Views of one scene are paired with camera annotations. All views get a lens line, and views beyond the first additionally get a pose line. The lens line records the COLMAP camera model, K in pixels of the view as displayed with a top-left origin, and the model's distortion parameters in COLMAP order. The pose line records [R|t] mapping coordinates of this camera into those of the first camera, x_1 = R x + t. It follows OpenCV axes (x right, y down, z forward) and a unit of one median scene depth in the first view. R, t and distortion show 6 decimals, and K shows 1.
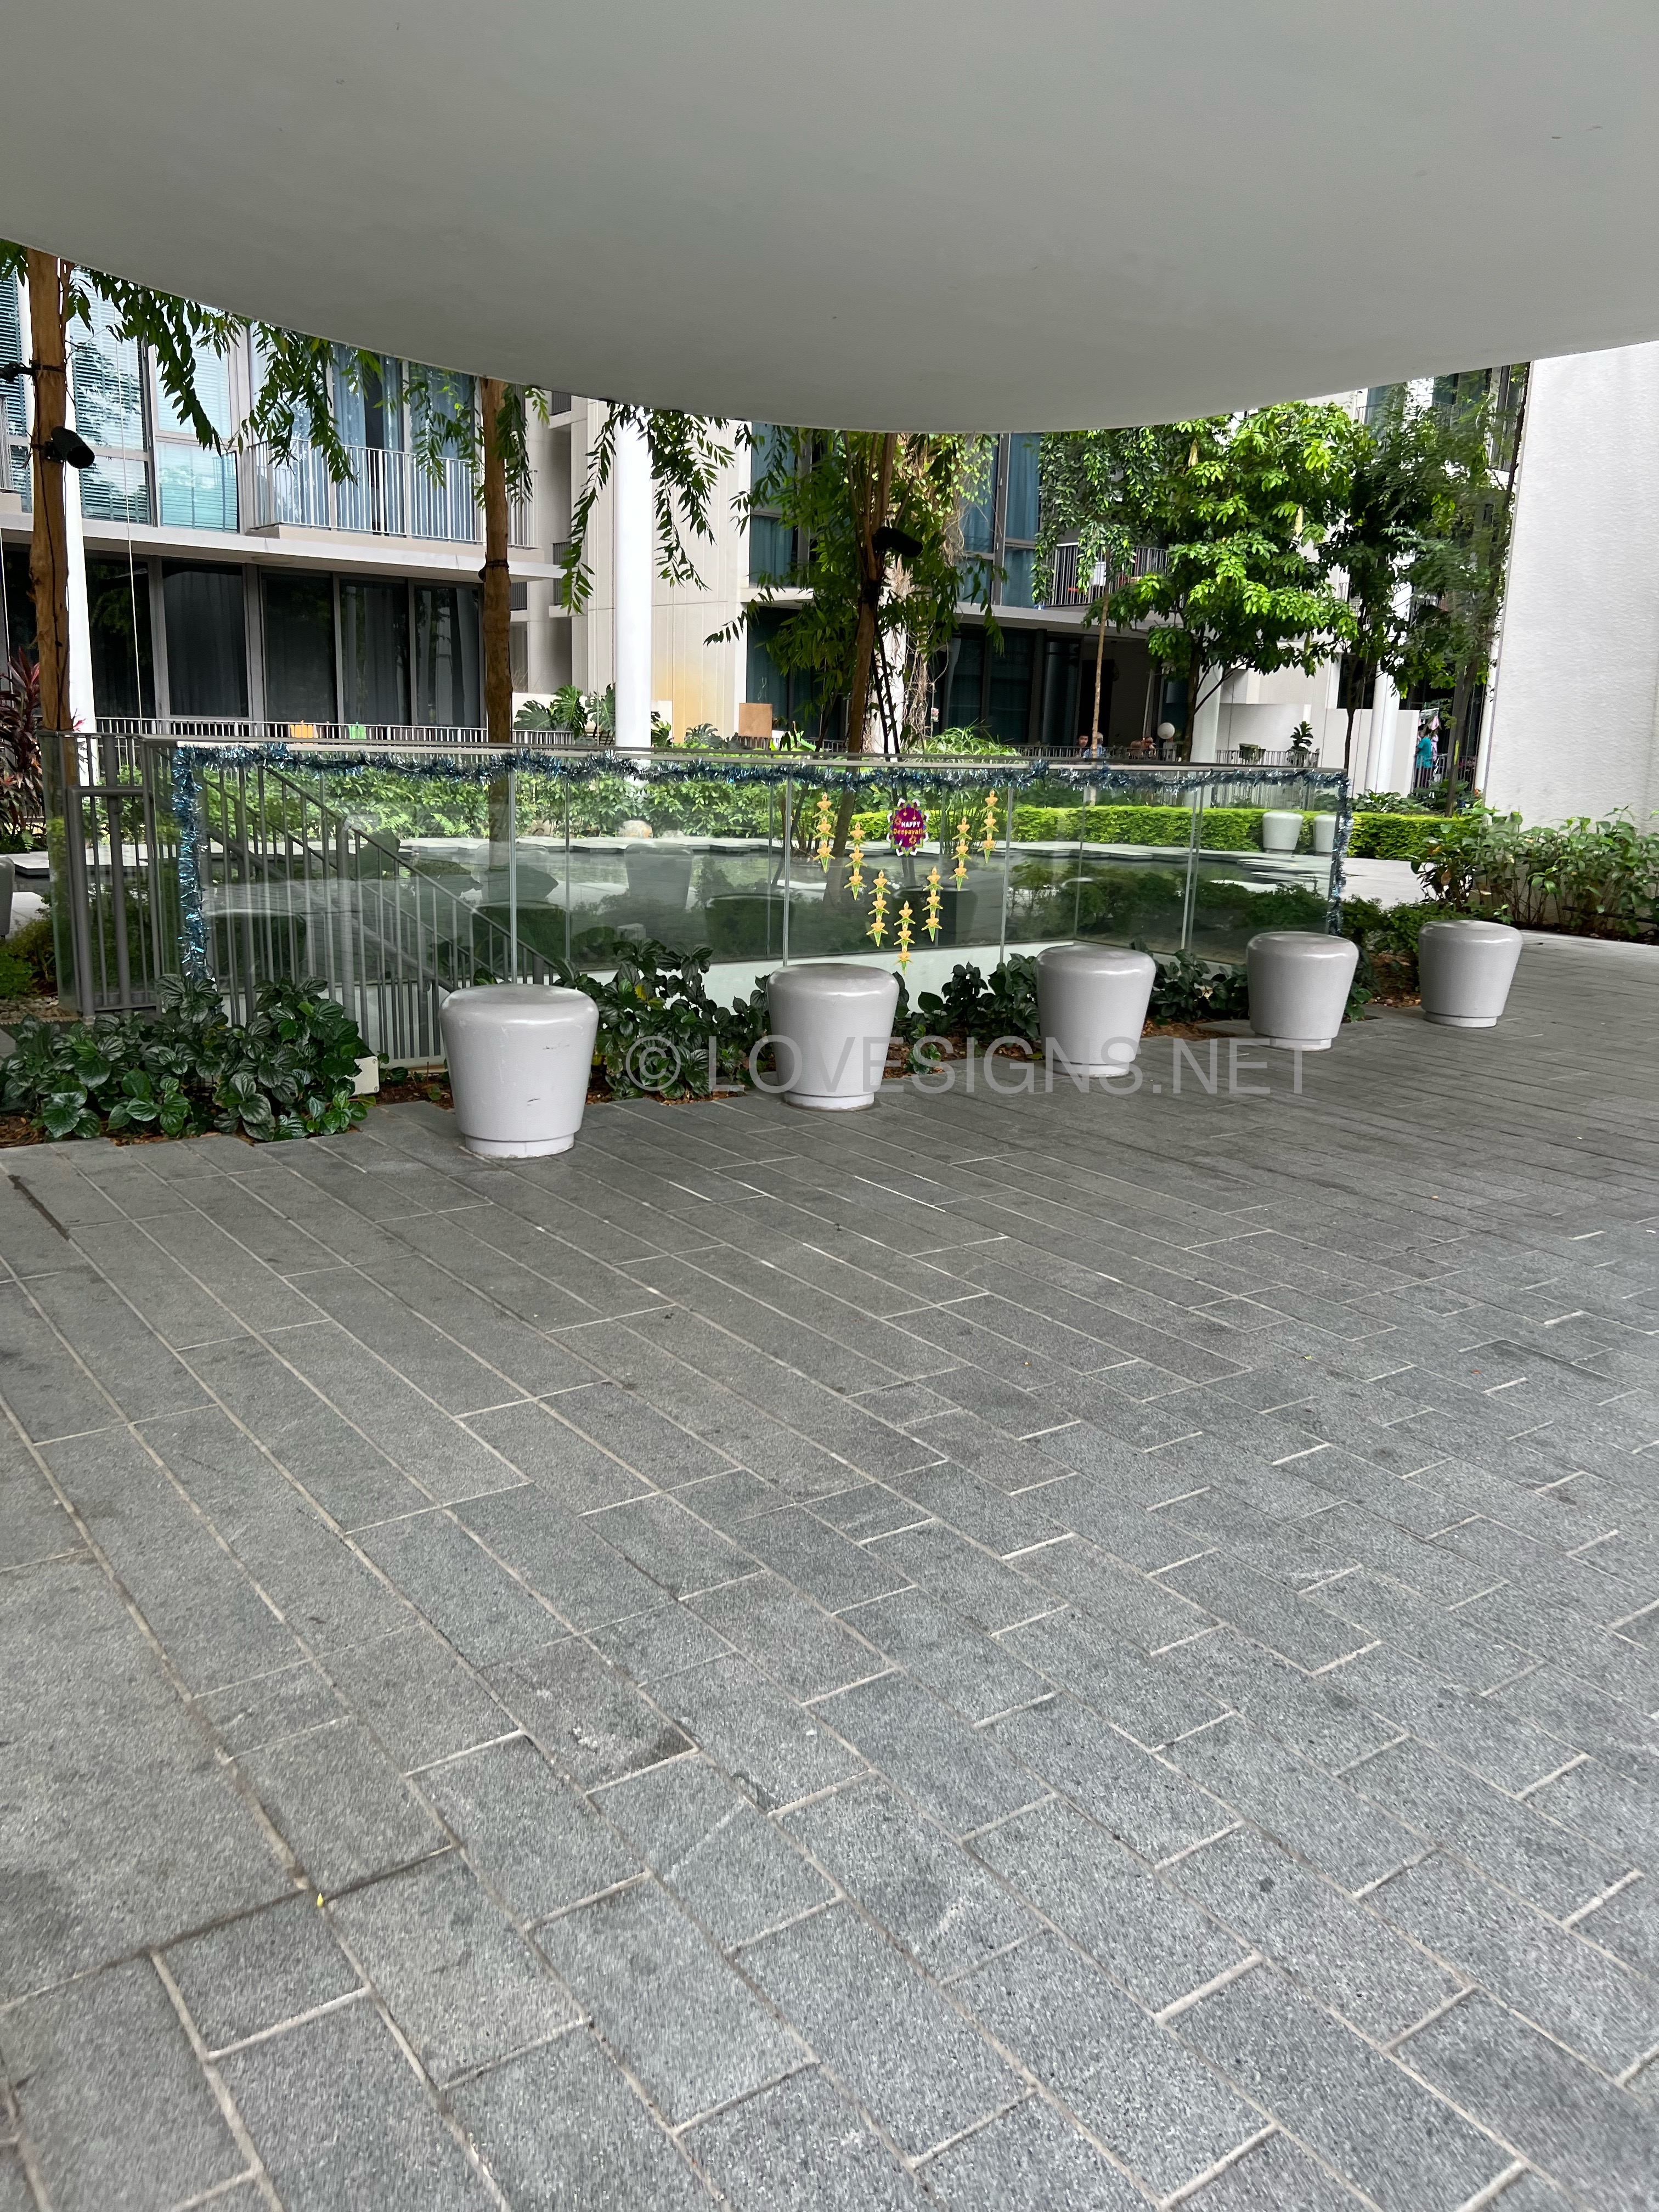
lens RADIAL K [[1694.5, 0, 829.5], [0, 1694.5, 1106.0], [0, 0, 1]] dist [0.047241, -0.080702]
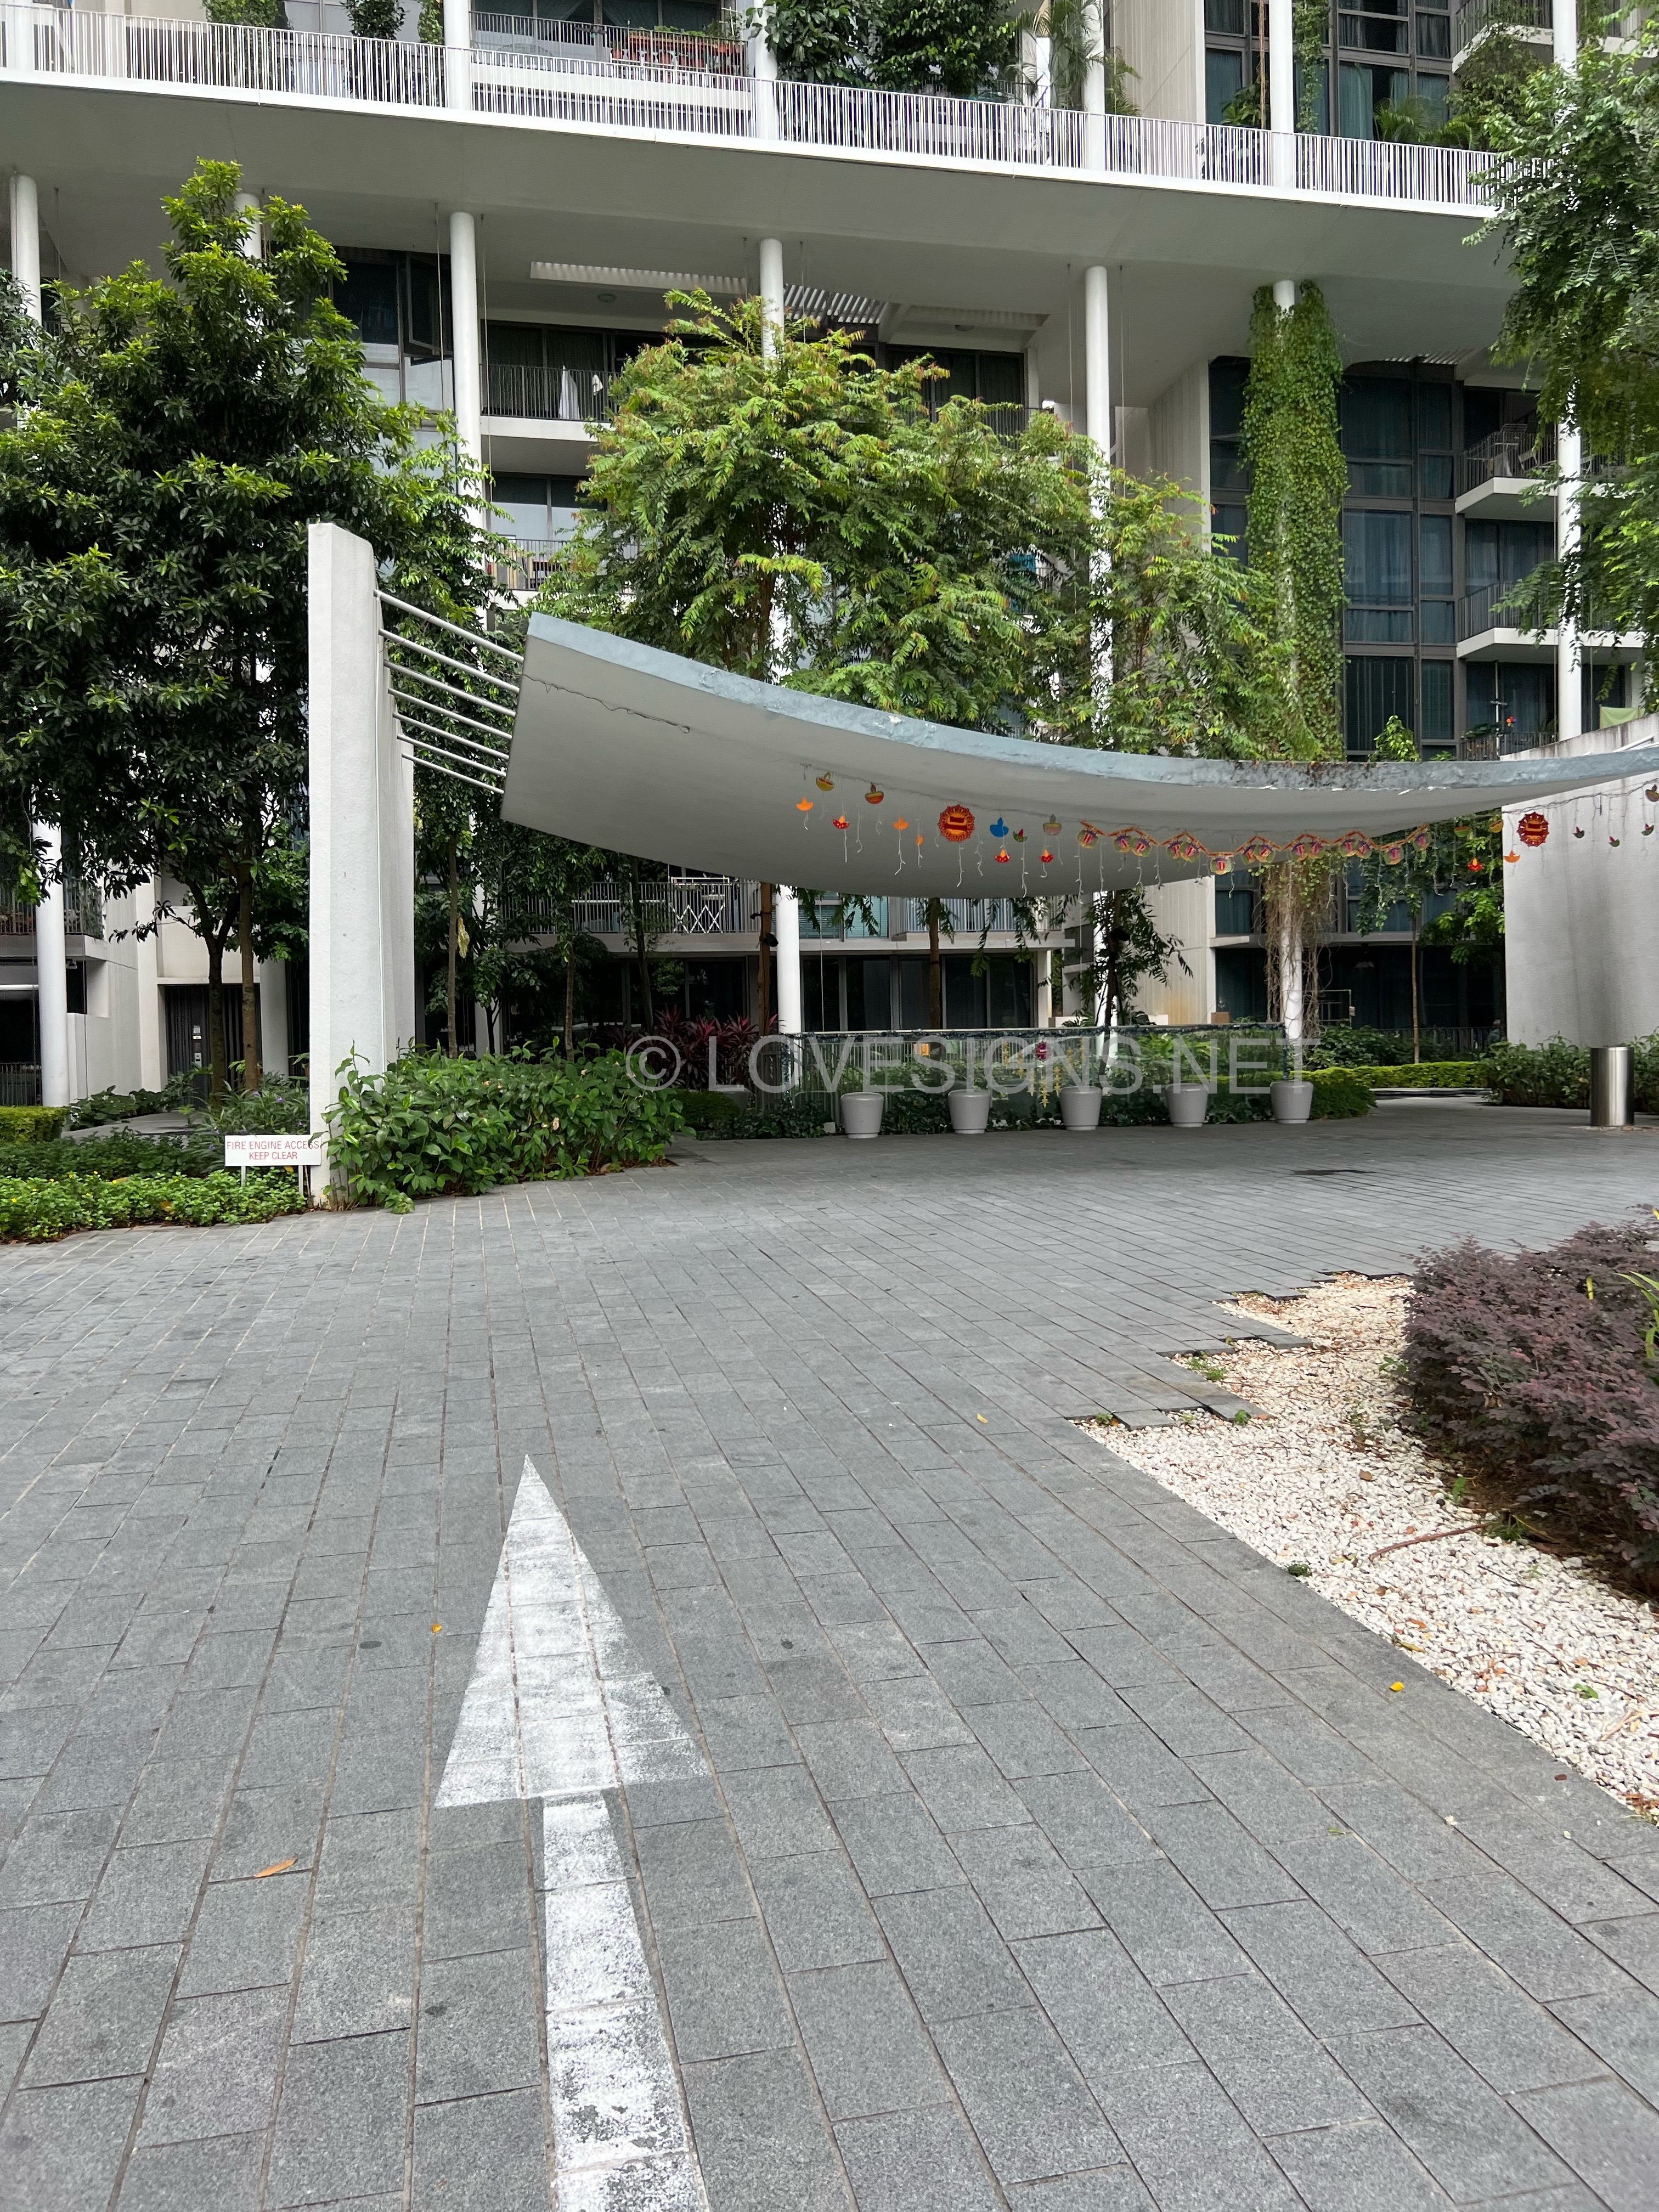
lens RADIAL K [[1694.5, 0, 829.5], [0, 1694.5, 1106.0], [0, 0, 1]] dist [0.047241, -0.080702]
pose [[0.905576, -0.036260, -0.422631, 0.427693], [-0.042350, 0.983633, -0.175135, 0.198525], [0.422064, 0.176497, 0.889219, -0.742534]]
